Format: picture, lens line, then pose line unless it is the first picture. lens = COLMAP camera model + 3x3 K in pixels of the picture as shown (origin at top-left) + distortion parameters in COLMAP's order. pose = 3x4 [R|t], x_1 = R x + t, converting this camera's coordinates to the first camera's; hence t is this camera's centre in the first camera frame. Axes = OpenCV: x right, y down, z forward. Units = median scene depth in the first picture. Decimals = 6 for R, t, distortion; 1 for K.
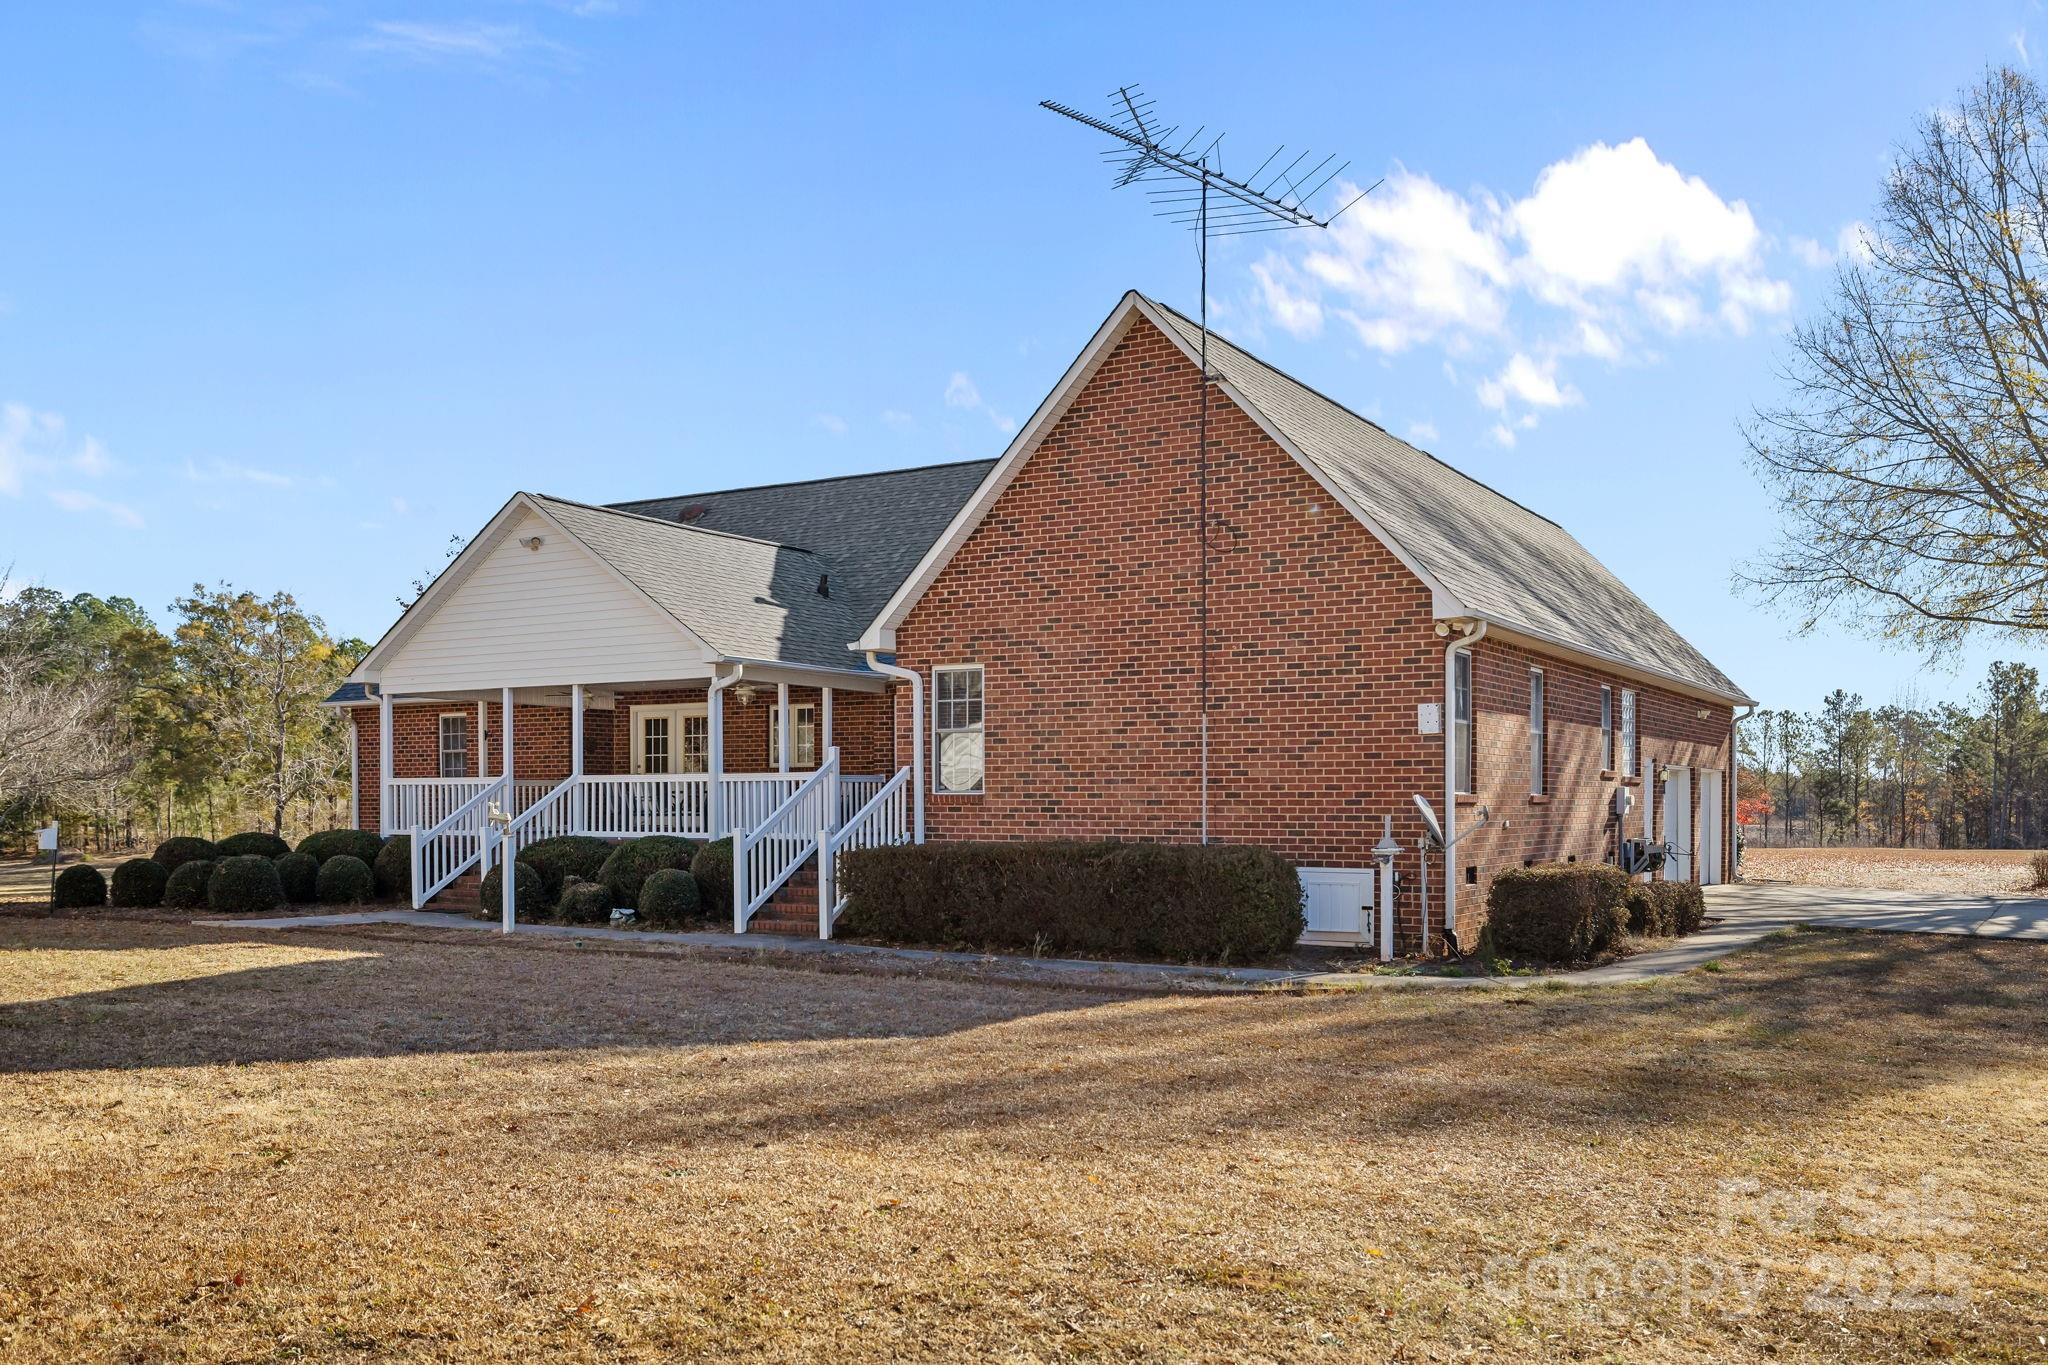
lens RADIAL K [[1745.8, 0, 1024.6], [0, 1745.8, 833.2], [0, 0, 1]] dist [-0.003667, -0.001923]
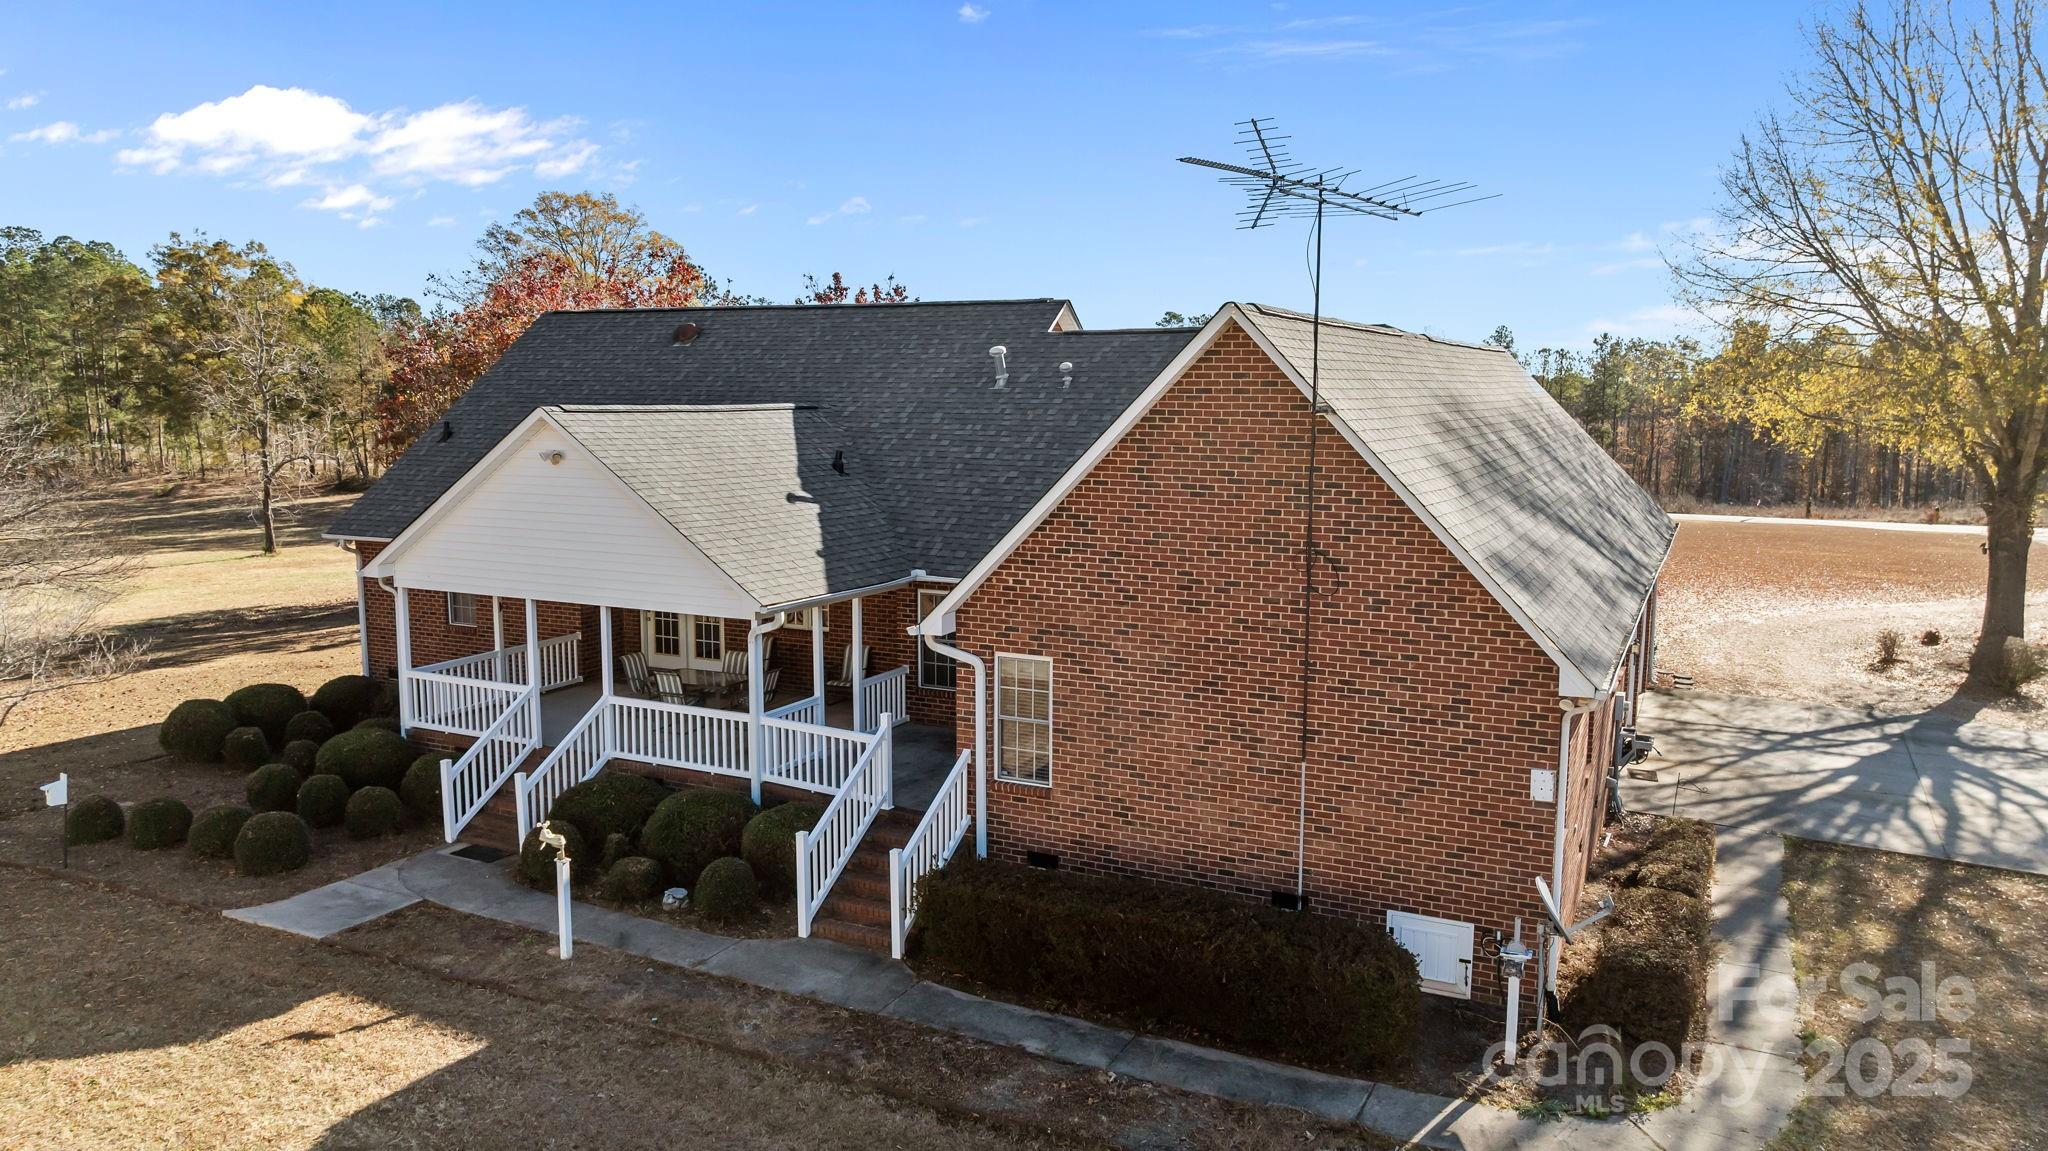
lens RADIAL K [[1446.9, 0, 1022.0], [0, 1446.9, 570.5], [0, 0, 1]] dist [-0.011874, -0.006470]
pose [[0.996615, -0.005267, 0.082036, -0.109287], [-0.004487, 0.992973, 0.118254, -0.248731], [-0.082083, -0.118222, 0.989589, 0.217235]]
